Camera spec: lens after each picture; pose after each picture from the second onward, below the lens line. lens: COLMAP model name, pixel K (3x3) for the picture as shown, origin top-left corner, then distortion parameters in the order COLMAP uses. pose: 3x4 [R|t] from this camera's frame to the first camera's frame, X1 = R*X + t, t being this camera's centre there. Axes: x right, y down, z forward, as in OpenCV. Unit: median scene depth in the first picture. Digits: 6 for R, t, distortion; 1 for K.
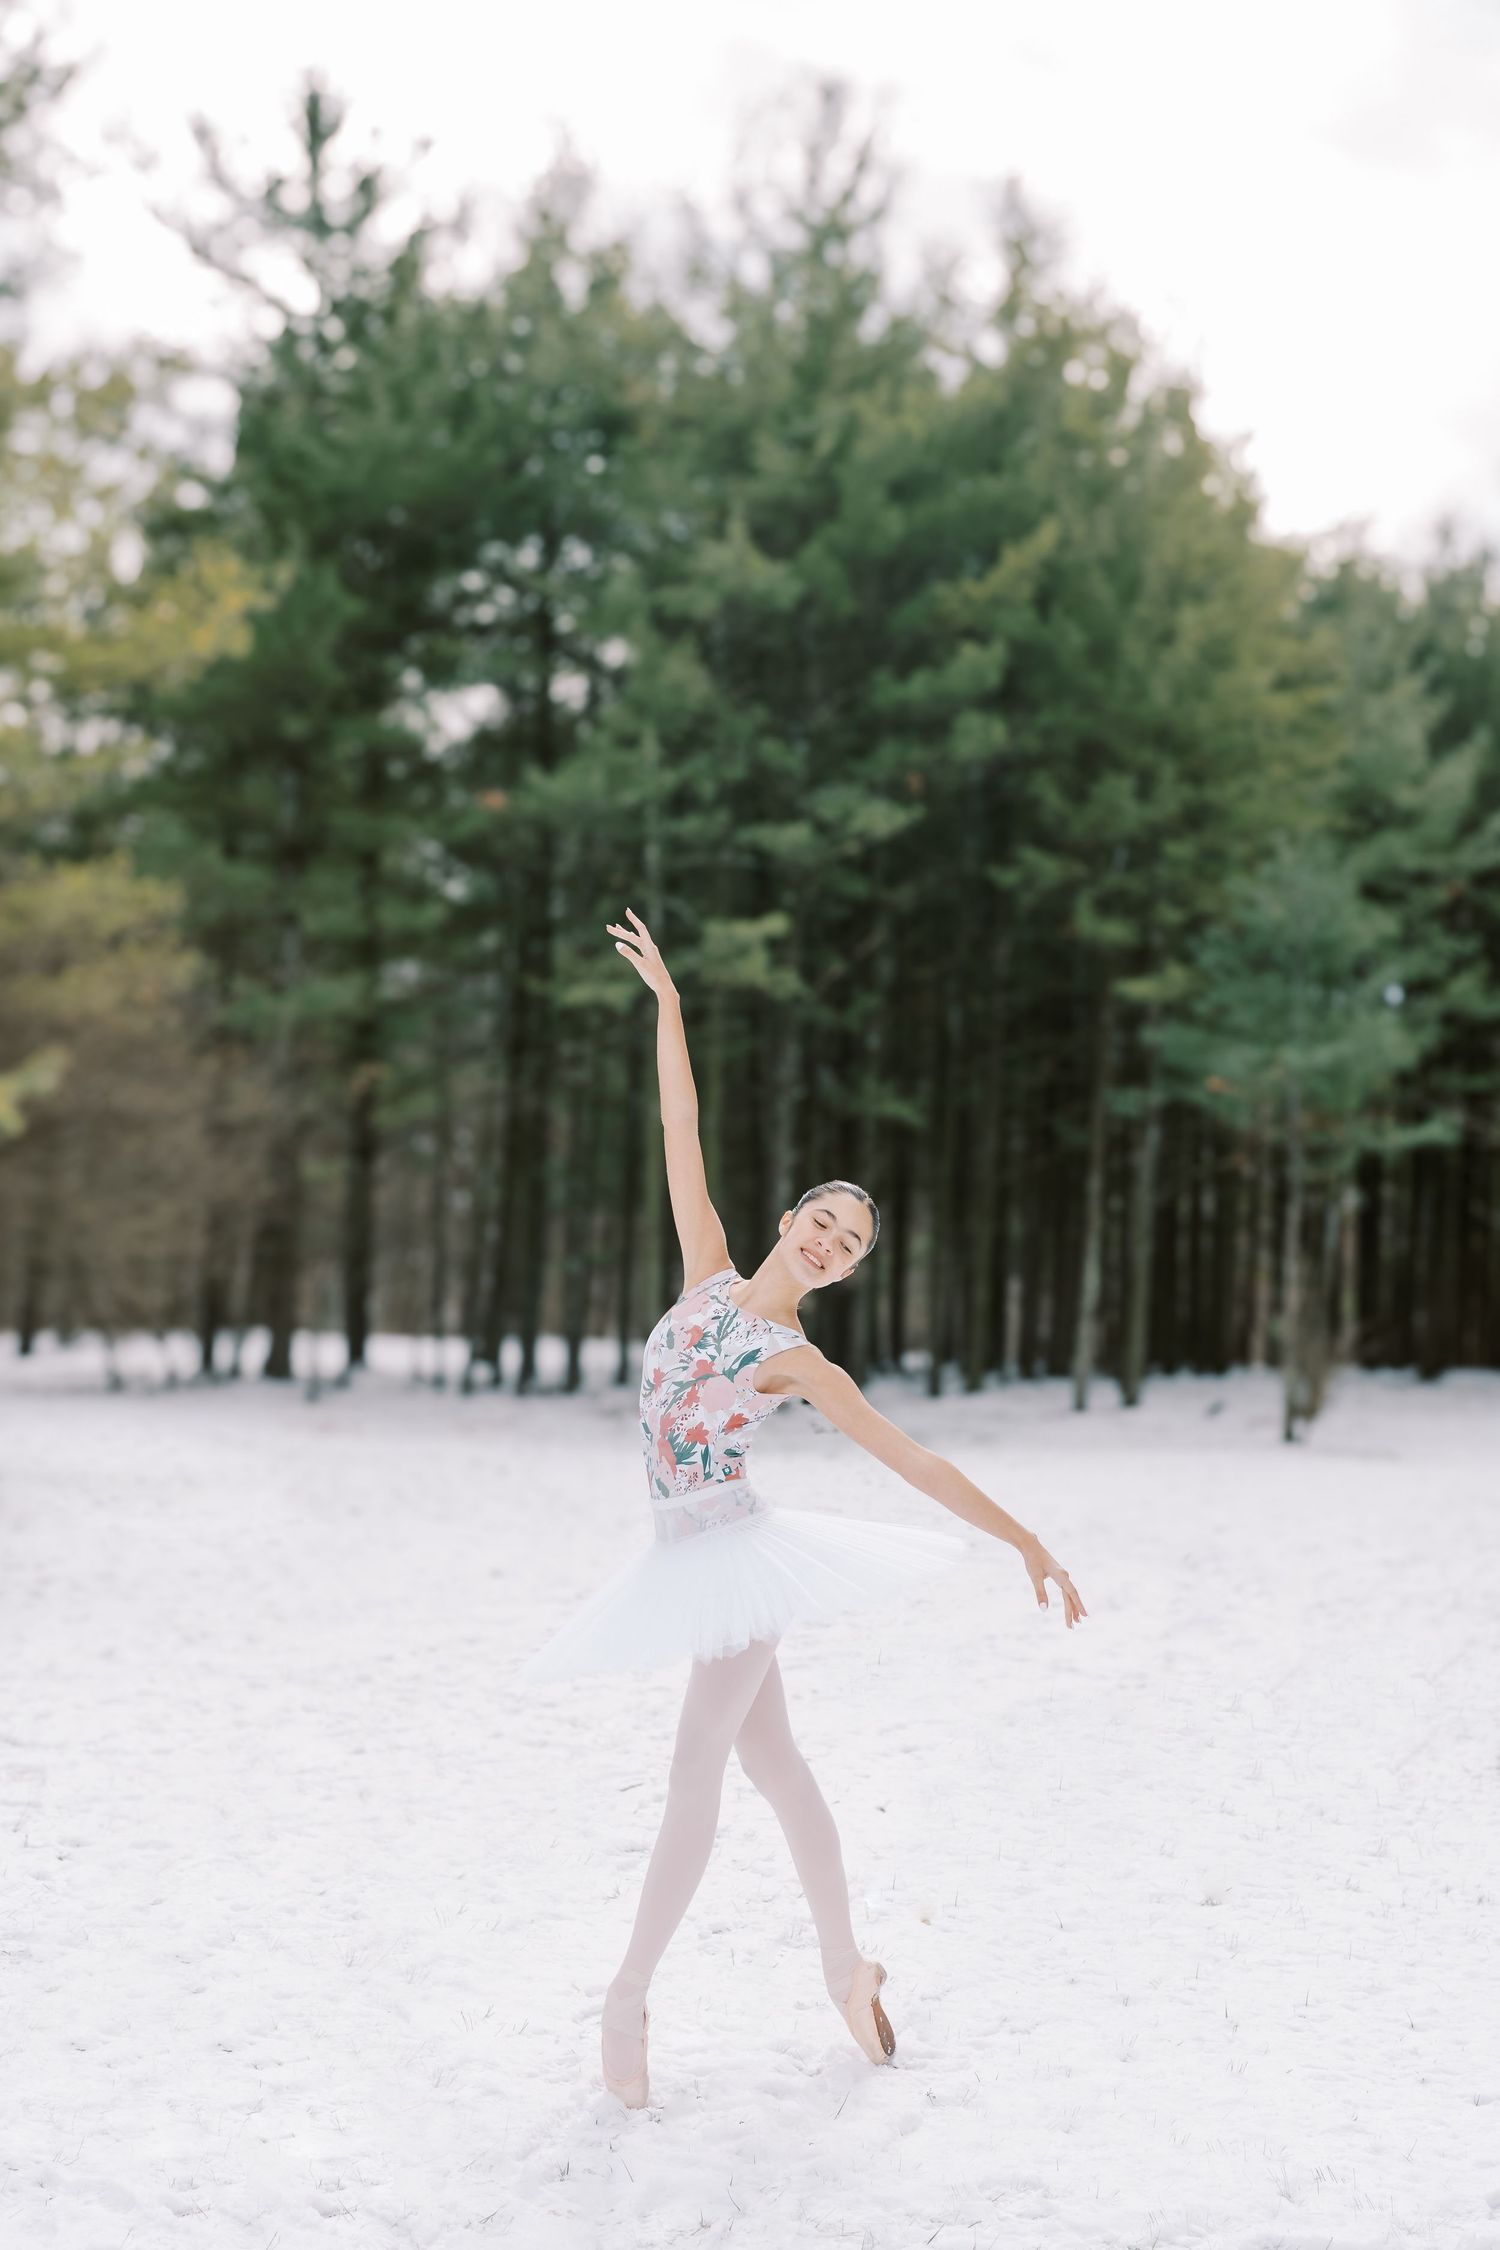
lens RADIAL K [[3273.0, 0, 751.9], [0, 3273.0, 1130.9], [0, 0, 1]] dist [-0.019637, 0.004645]
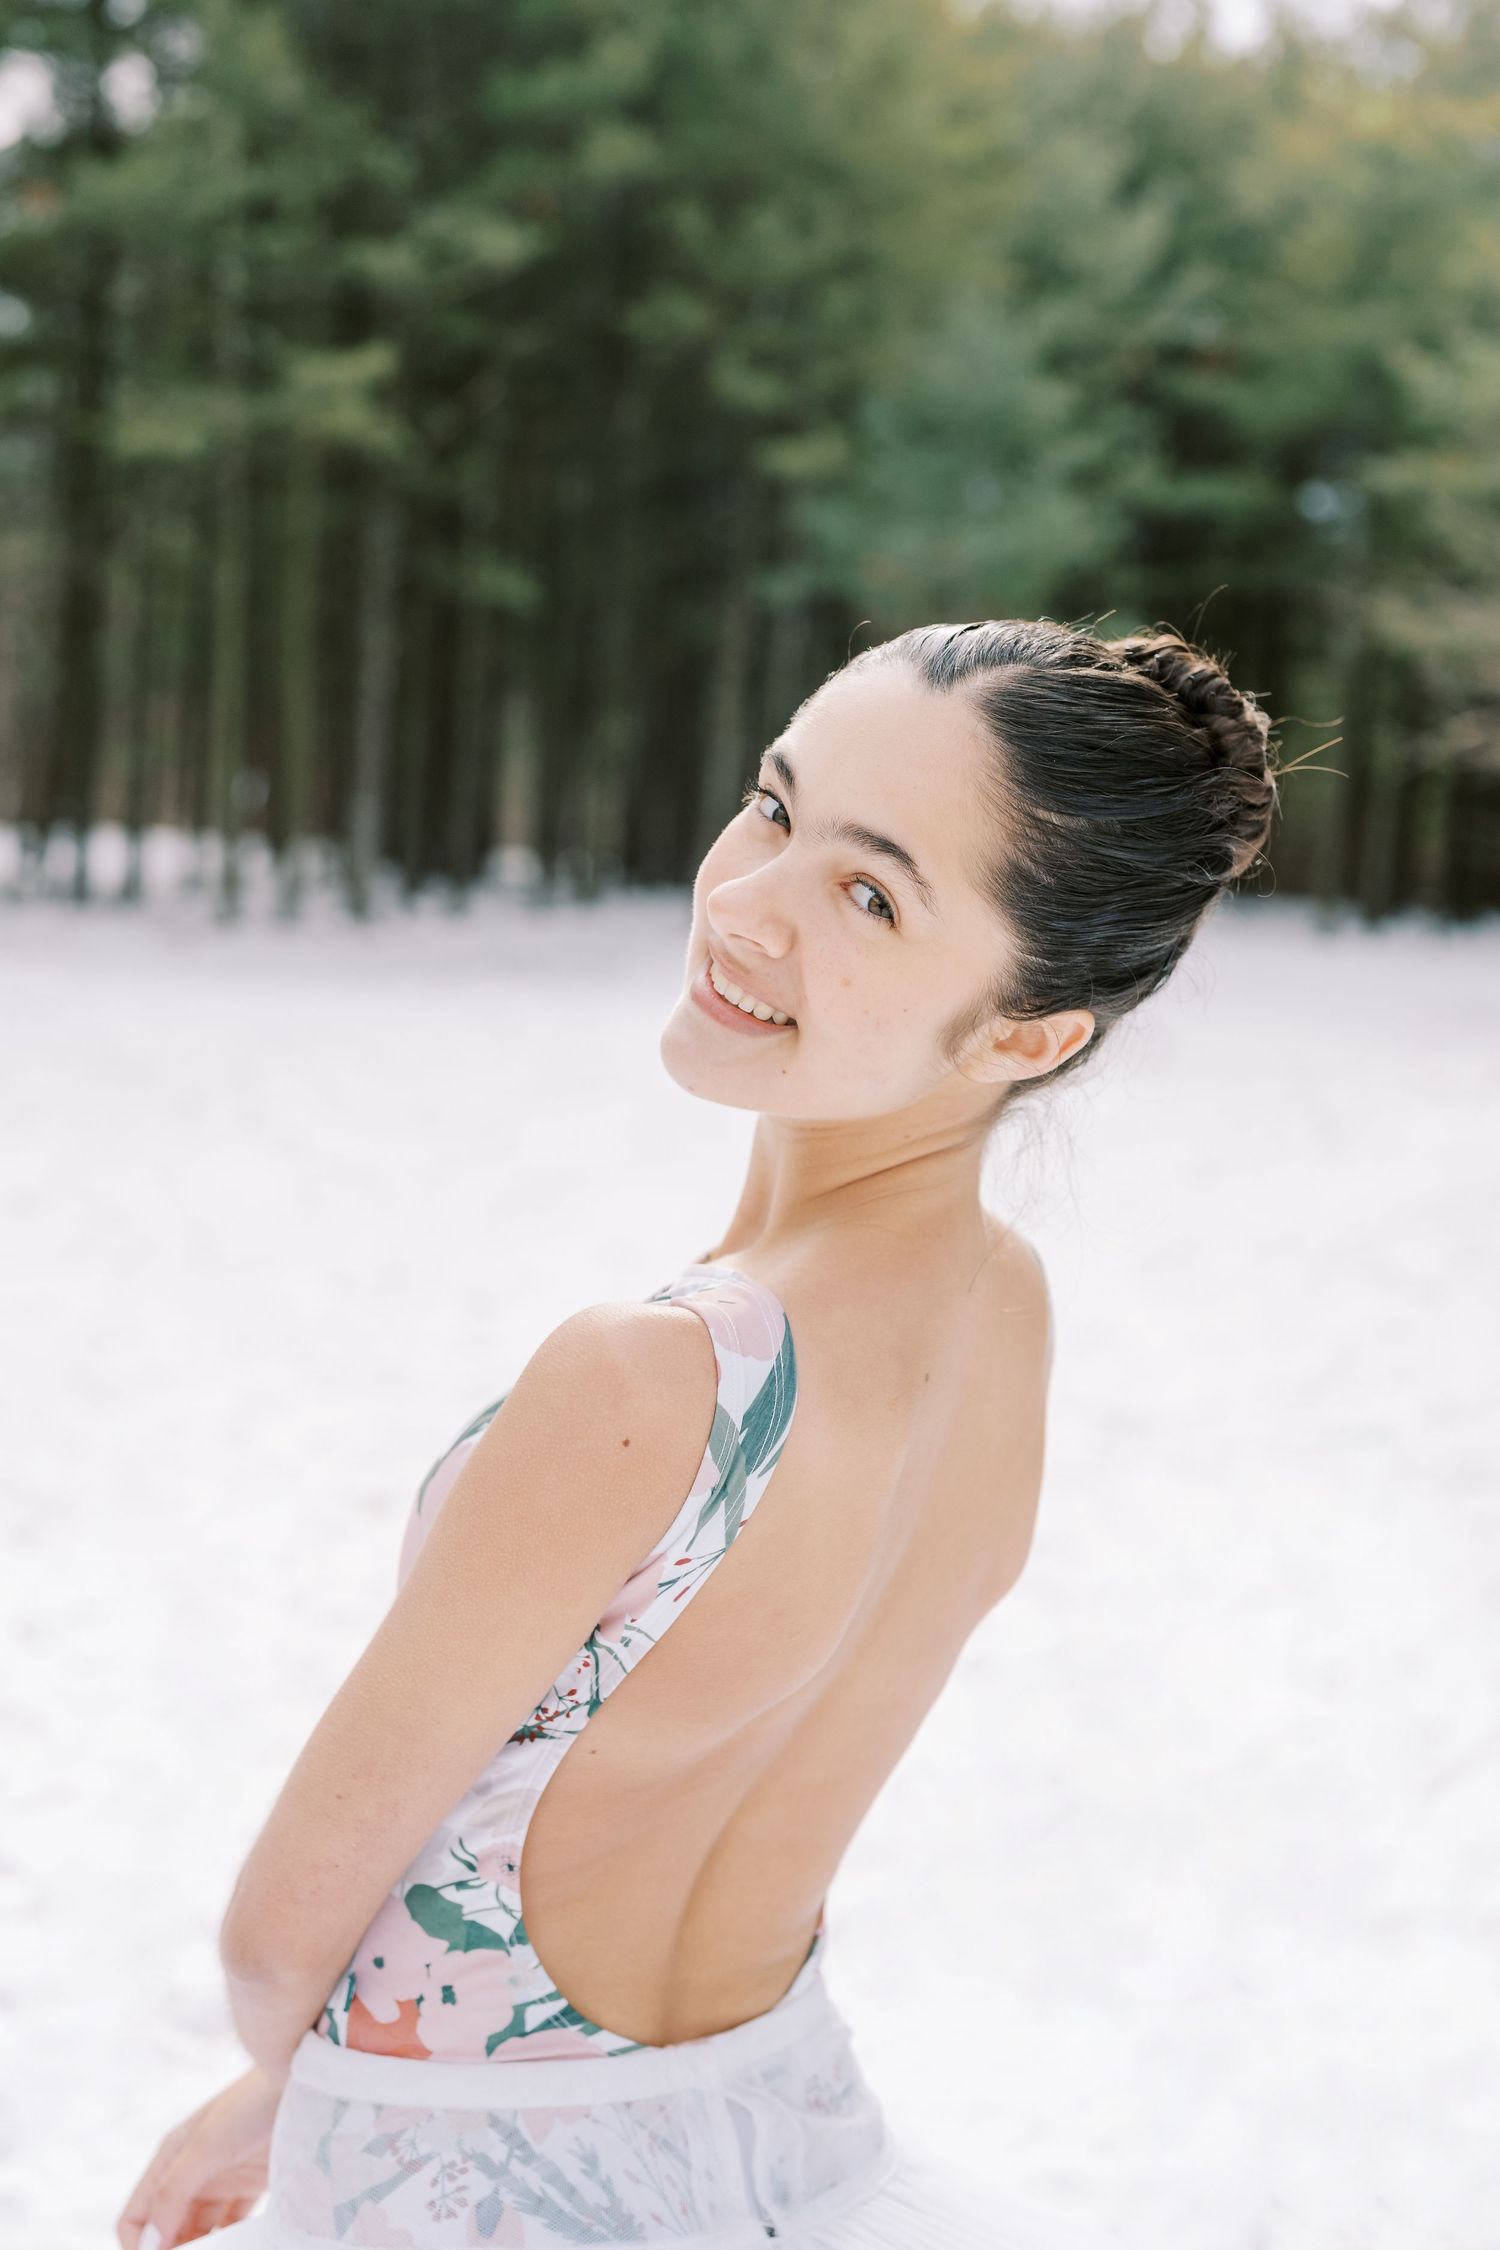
lens RADIAL K [[3292.6, 0, 751.0], [0, 3292.6, 1127.6], [0, 0, 1]] dist [-0.008659, 0.032582]
pose [[0.991181, 0.010850, 0.132068, -0.006109], [-0.030639, 0.988400, 0.148751, 0.002715], [-0.128922, -0.151485, 0.980016, 0.104665]]
